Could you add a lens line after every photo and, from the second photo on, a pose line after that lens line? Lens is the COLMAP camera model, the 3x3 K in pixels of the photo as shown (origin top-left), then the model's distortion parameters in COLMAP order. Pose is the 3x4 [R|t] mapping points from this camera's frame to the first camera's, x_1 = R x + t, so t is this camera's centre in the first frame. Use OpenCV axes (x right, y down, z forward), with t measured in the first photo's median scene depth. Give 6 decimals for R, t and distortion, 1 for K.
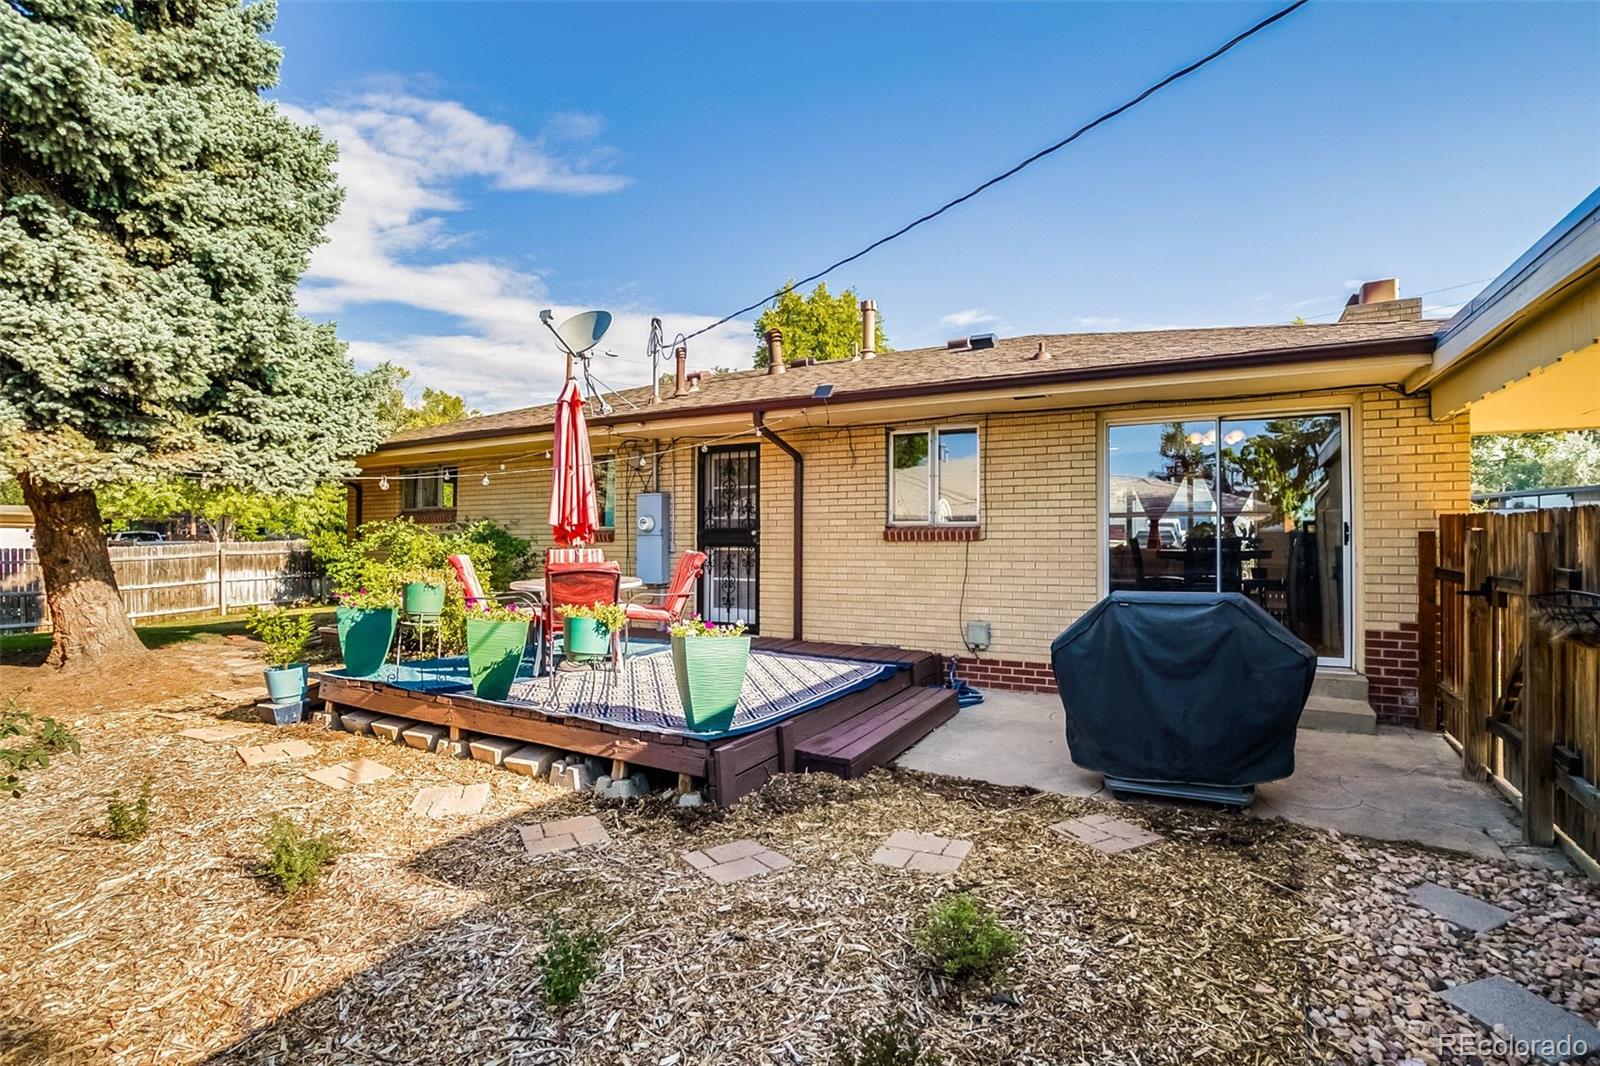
lens RADIAL K [[726.1, 0, 872.1], [0, 726.1, 539.2], [0, 0, 1]] dist [0.000146, -0.000233]
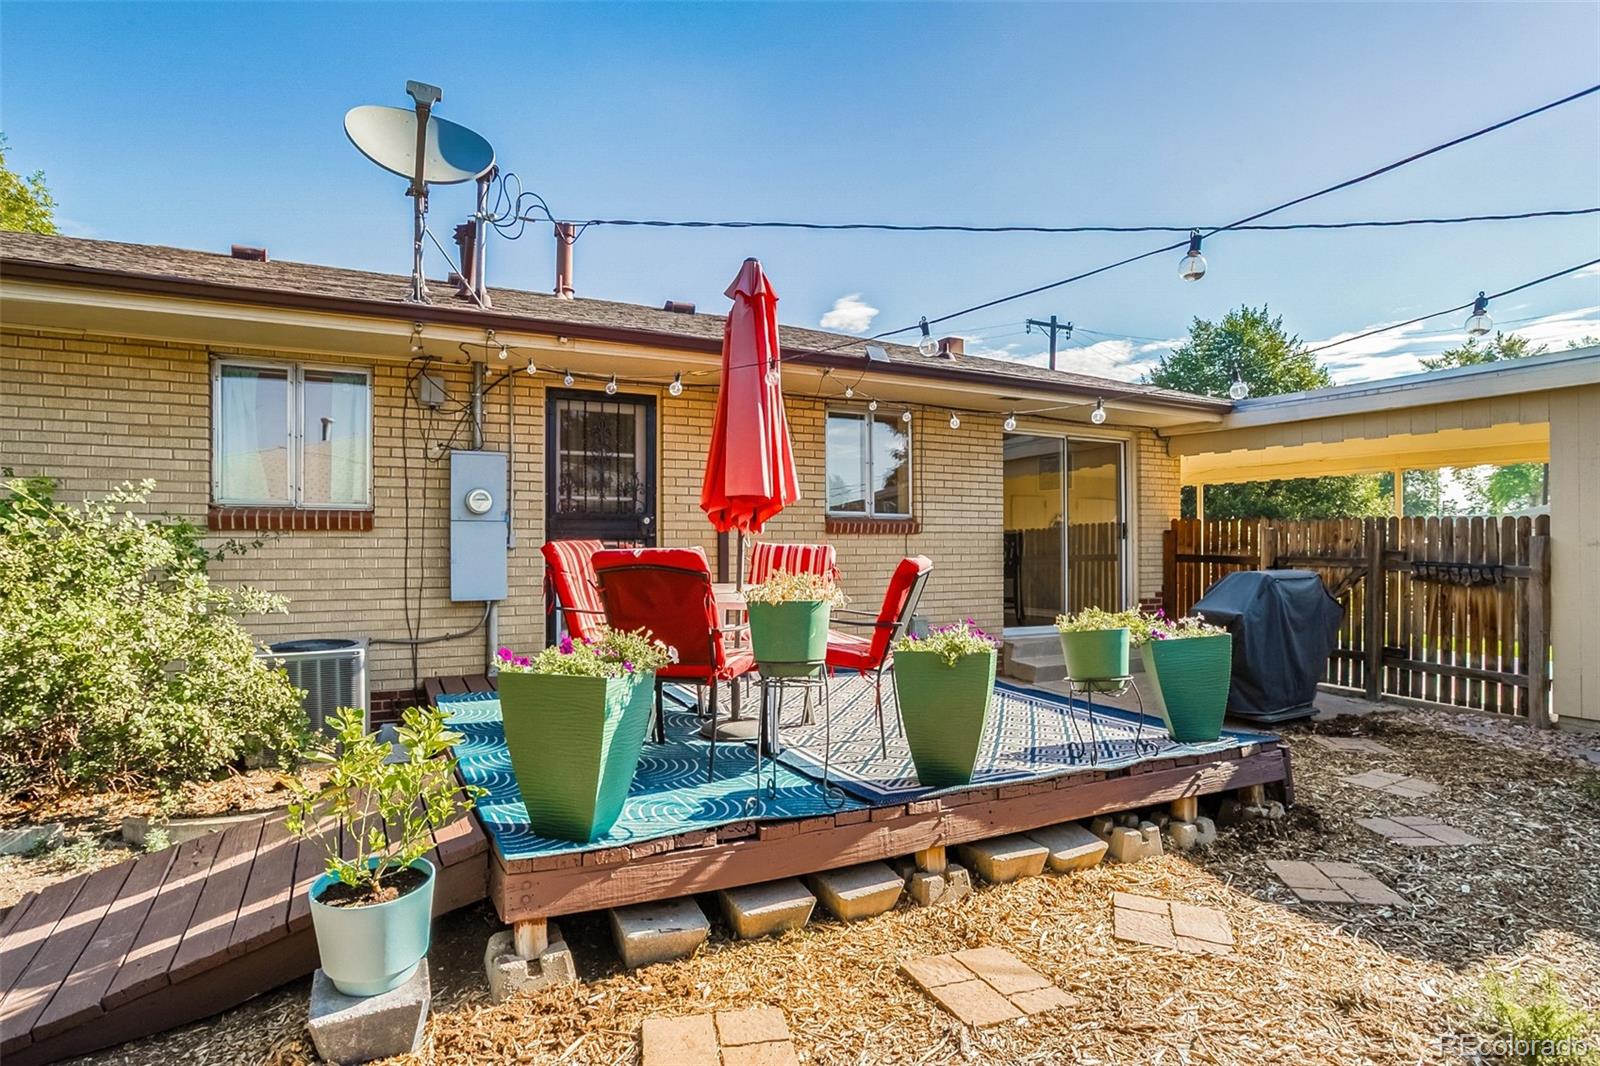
lens RADIAL K [[770.9, 0, 791.6], [0, 770.9, 530.2], [0, 0, 1]] dist [-0.057026, 0.026169]
pose [[0.642449, 0.013865, 0.766203, -1.270447], [-0.004309, 0.999886, -0.014481, 0.021370], [-0.766316, 0.006002, 0.642436, 0.791289]]
